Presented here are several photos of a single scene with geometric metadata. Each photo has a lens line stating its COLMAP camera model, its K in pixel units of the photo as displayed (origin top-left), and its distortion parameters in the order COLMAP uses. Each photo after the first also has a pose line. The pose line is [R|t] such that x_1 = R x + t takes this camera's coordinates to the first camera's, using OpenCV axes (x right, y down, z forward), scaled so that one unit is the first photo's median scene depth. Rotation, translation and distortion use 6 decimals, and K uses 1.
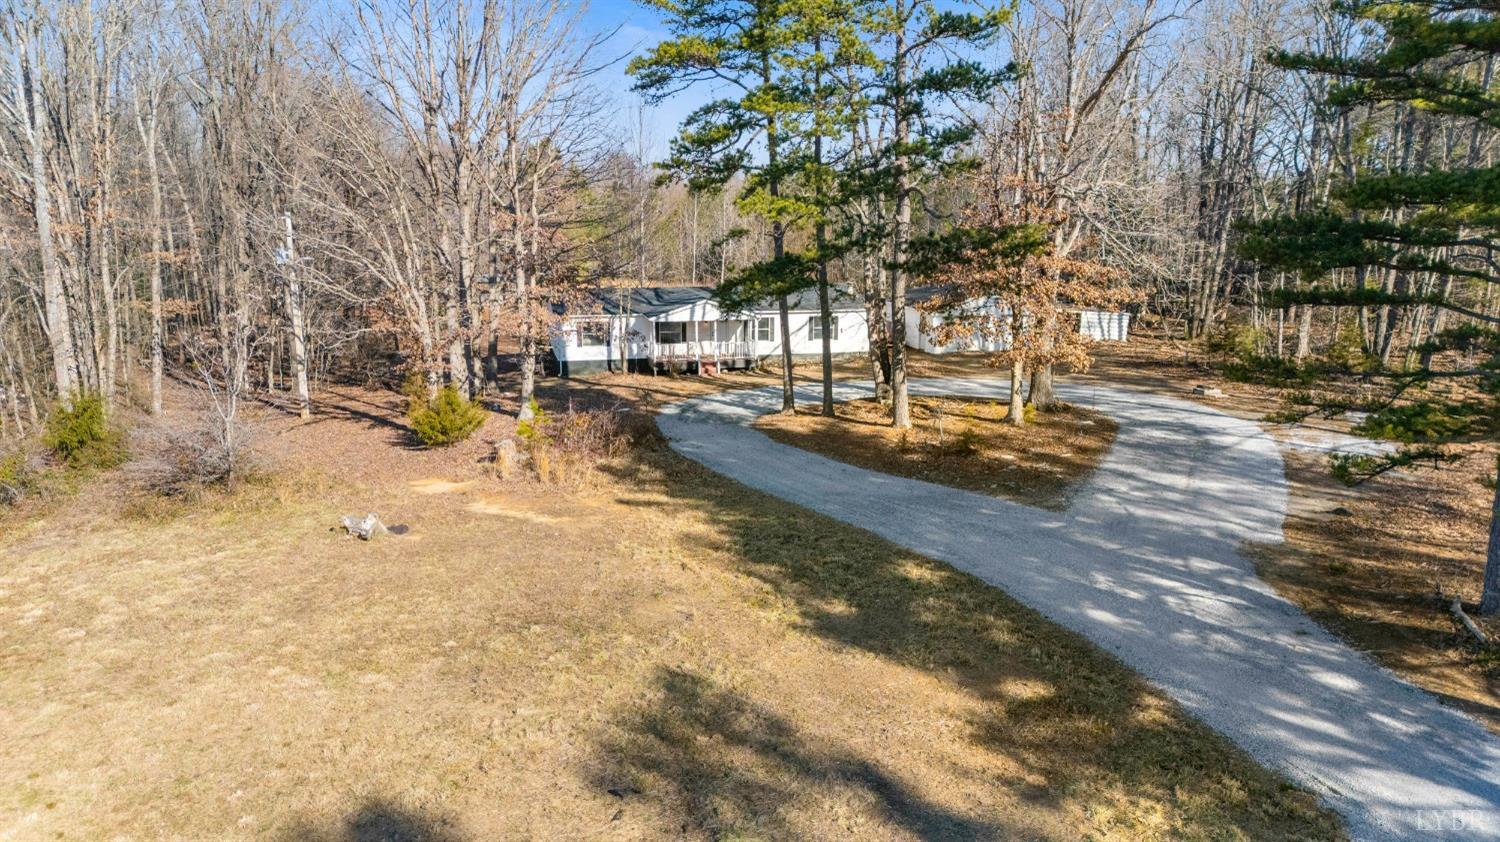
lens RADIAL K [[1087.1, 0, 755.9], [0, 1087.1, 422.0], [0, 0, 1]] dist [0.067919, -0.002398]
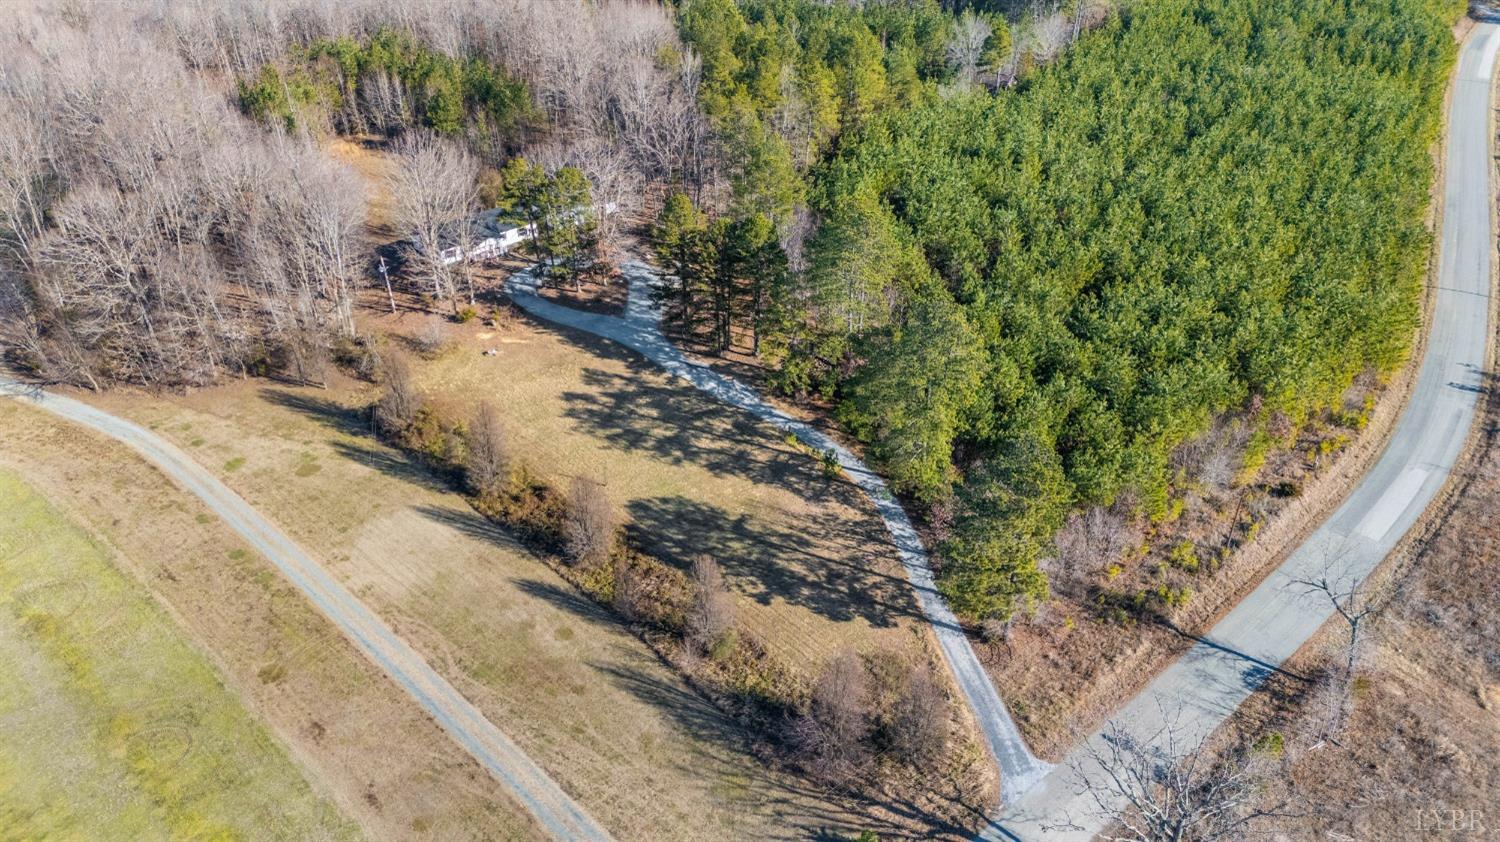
lens RADIAL K [[1087.1, 0, 751.6], [0, 1087.1, 426.0], [0, 0, 1]] dist [0.067919, -0.002398]
pose [[0.885196, -0.256371, 0.388204, -0.714270], [0.085003, 0.909538, 0.406836, -0.811528], [-0.457387, -0.327131, 0.826911, -2.005904]]
